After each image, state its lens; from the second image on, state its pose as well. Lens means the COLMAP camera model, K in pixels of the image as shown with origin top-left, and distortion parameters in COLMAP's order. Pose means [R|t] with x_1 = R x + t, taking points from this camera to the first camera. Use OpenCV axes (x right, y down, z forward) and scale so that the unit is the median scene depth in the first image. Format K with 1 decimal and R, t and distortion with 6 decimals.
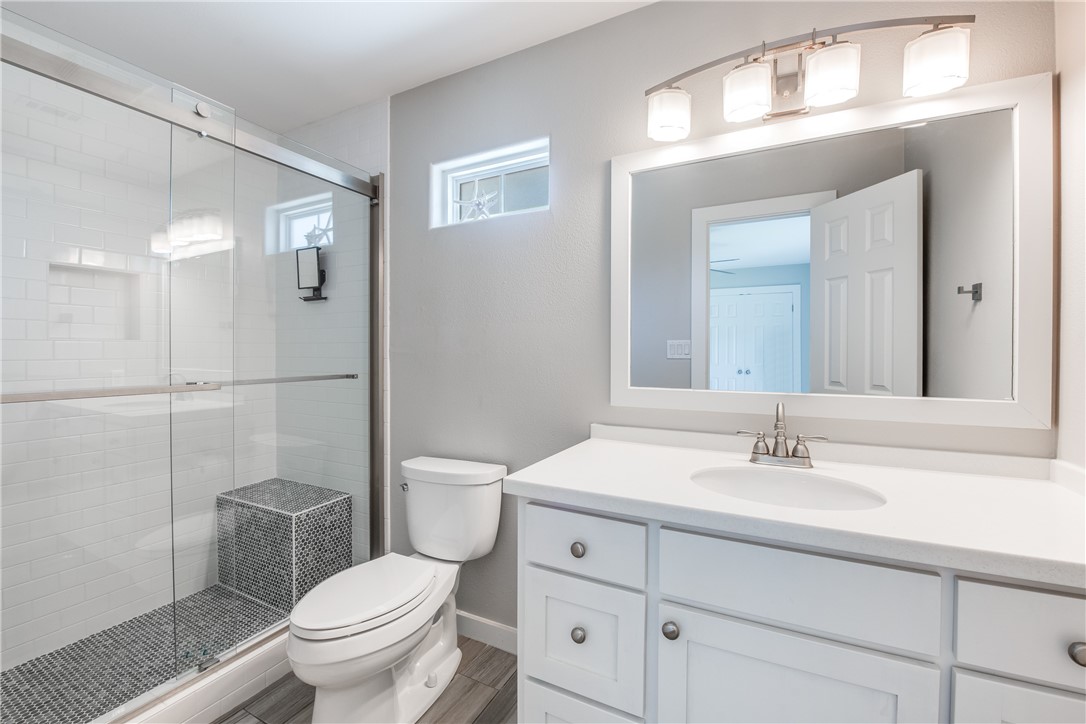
lens RADIAL K [[447.6, 0, 527.4], [0, 447.6, 364.0], [0, 0, 1]] dist [-0.019545, -0.000346]
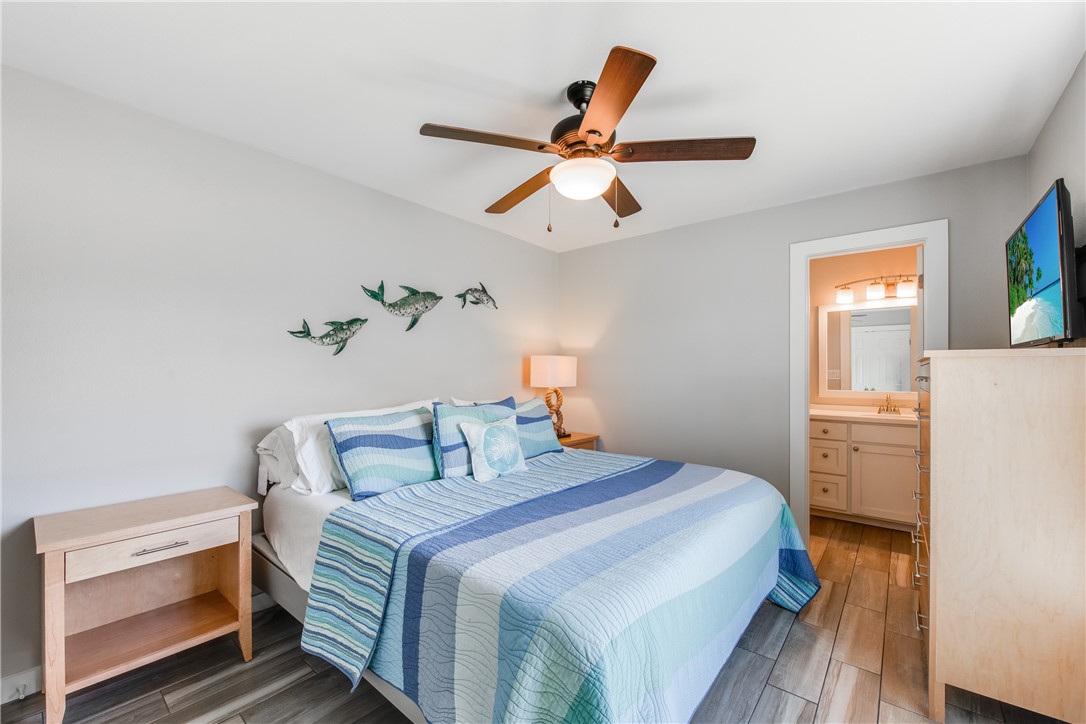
lens RADIAL K [[440.8, 0, 536.7], [0, 440.8, 360.7], [0, 0, 1]] dist [-0.000063, -0.000113]
pose [[0.980871, 0.004026, -0.194615, -1.190962], [-0.011137, 0.999309, -0.035456, -0.011567], [0.194338, 0.036945, 0.980239, -2.397817]]
